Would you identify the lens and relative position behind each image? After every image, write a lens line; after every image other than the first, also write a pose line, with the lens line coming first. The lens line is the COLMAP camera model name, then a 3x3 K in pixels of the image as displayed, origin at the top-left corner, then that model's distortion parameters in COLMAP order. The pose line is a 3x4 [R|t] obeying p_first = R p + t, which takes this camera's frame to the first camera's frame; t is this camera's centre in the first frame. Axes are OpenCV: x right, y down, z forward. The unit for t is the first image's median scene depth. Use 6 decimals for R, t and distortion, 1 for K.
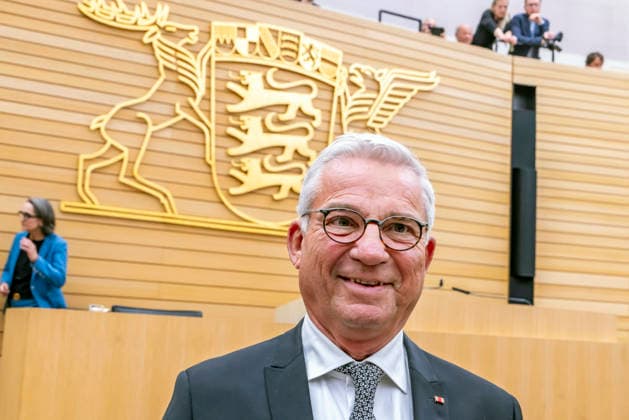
lens RADIAL K [[823.9, 0, 314.5], [0, 823.9, 210.0], [0, 0, 1]] dist [-0.021956, -0.033496]
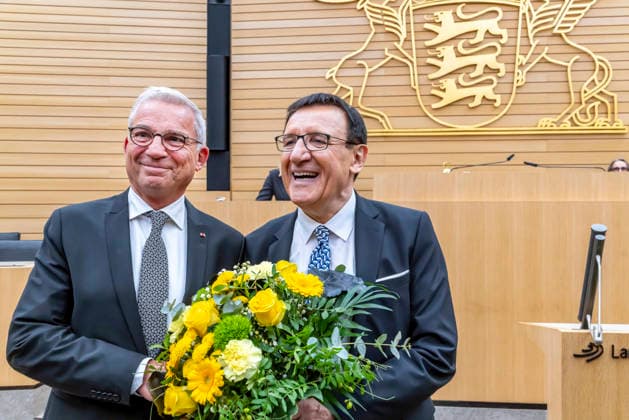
lens RADIAL K [[651.4, 0, 298.8], [0, 651.4, 208.2], [0, 0, 1]] dist [-0.006481, -0.014313]
pose [[0.820744, -0.059301, -0.568210, 0.297424], [0.126343, 0.988812, 0.079299, 0.028030], [0.557150, -0.136873, 0.819054, -0.004660]]
